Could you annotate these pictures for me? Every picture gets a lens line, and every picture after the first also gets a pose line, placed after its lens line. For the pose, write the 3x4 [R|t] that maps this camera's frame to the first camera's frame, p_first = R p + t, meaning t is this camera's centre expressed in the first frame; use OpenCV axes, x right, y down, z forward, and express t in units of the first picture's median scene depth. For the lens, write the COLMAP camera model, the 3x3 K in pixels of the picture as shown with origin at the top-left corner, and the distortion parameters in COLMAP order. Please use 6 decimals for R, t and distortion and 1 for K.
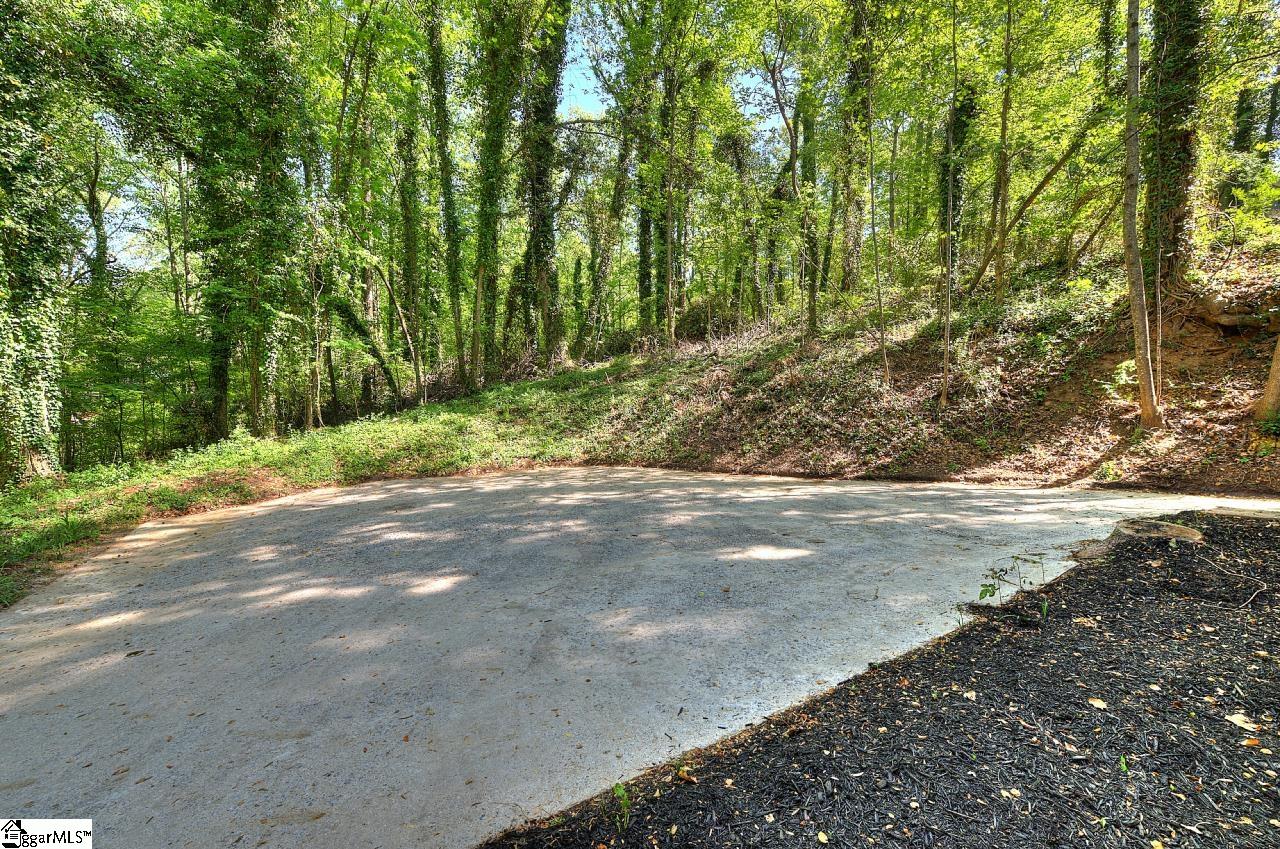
lens RADIAL K [[549.7, 0, 647.3], [0, 549.7, 433.2], [0, 0, 1]] dist [0.001510, 0.000538]
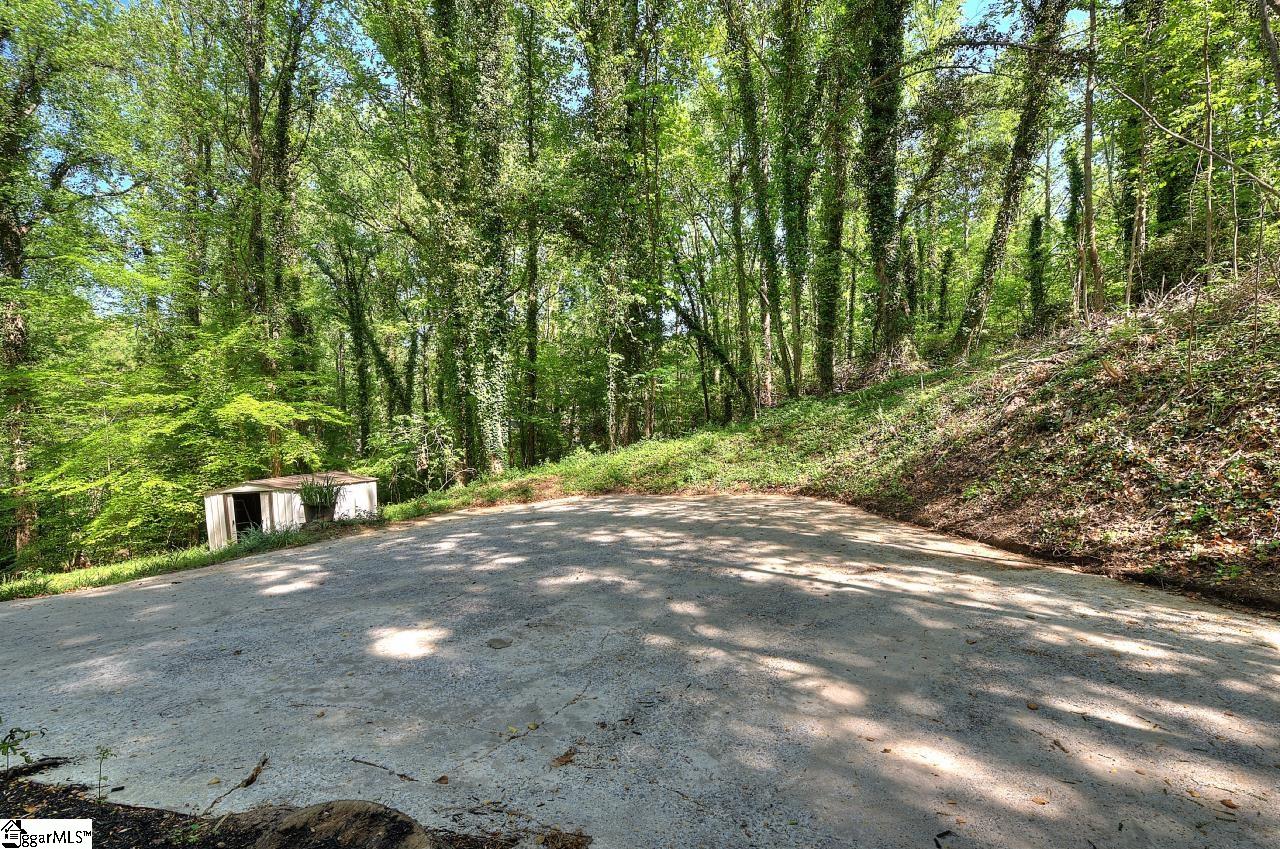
lens RADIAL K [[549.7, 0, 647.3], [0, 549.7, 433.2], [0, 0, 1]] dist [0.001510, 0.000538]
pose [[0.597875, 0.000407, -0.801589, 0.476422], [-0.005390, 0.999979, -0.003513, -0.036339], [0.801571, 0.006421, 0.597865, 0.350918]]
